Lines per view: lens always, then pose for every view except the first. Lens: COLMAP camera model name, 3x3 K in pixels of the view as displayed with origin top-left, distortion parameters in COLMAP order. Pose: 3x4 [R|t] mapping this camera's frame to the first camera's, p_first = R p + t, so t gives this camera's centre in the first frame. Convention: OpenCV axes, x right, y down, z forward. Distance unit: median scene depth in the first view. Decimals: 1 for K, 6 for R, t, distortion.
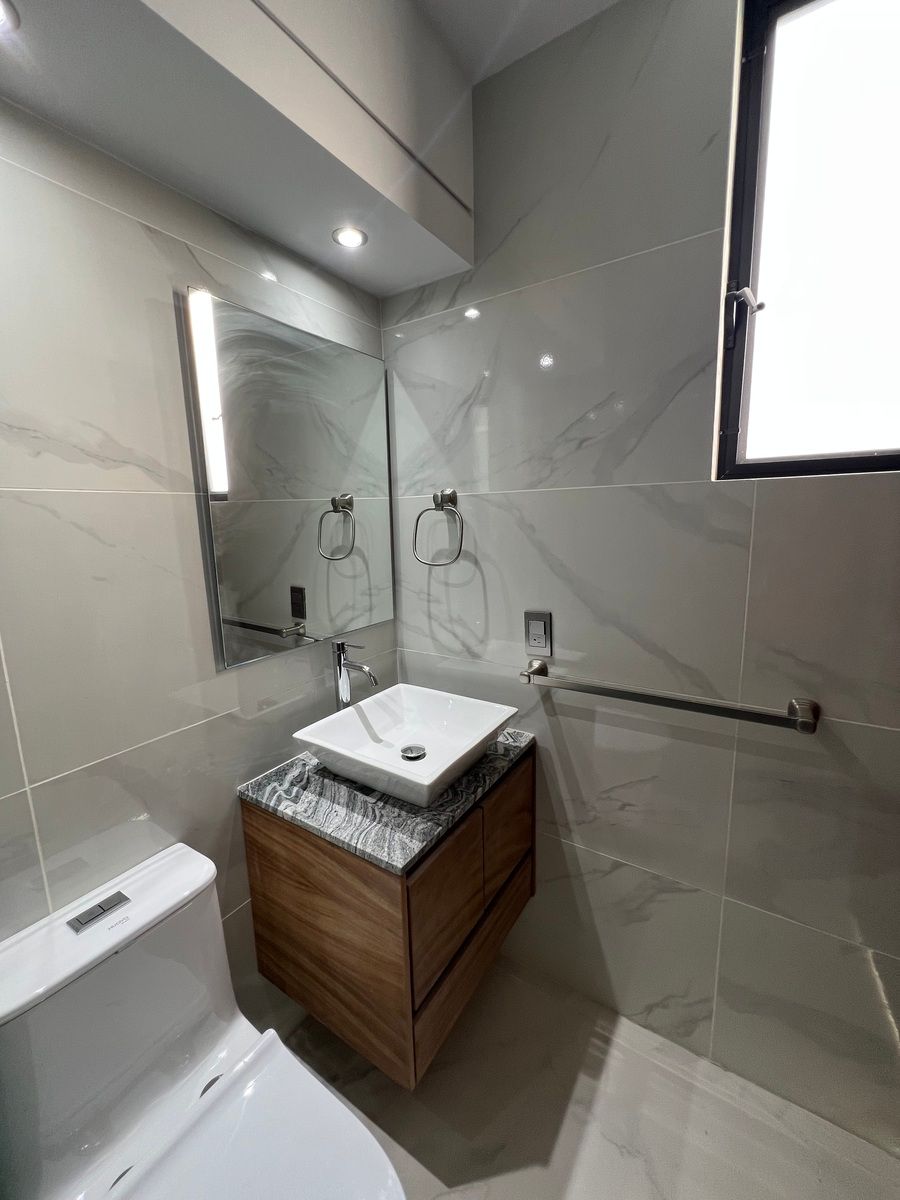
lens RADIAL K [[490.5, 0, 450.0], [0, 490.5, 600.0], [0, 0, 1]] dist [-0.000161, 0.000454]
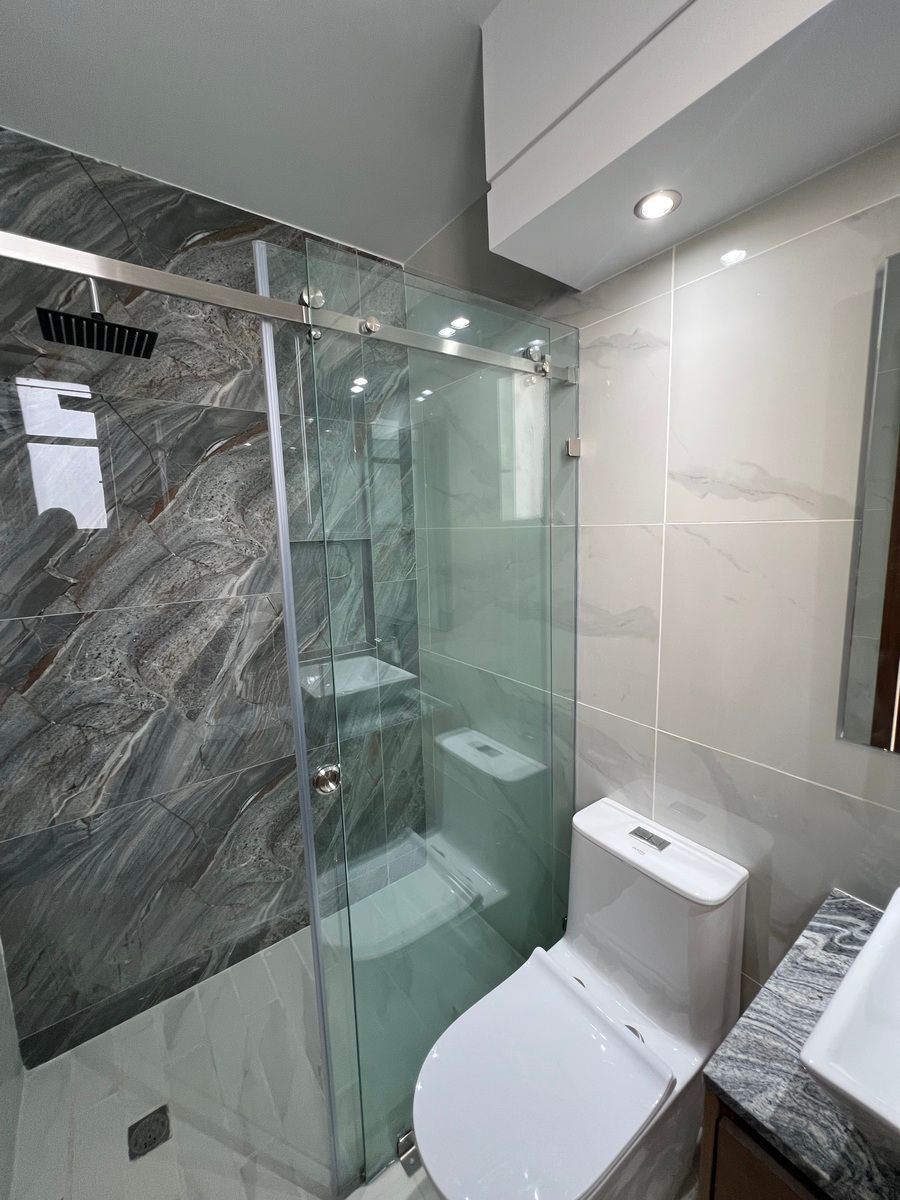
lens RADIAL K [[484.2, 0, 450.0], [0, 484.2, 600.0], [0, 0, 1]] dist [0.000070, 0.000001]
pose [[-0.356543, 0.175403, -0.917666, 0.542316], [-0.128372, 0.963705, 0.234080, -0.215654], [0.925418, 0.201262, -0.321085, 0.746366]]
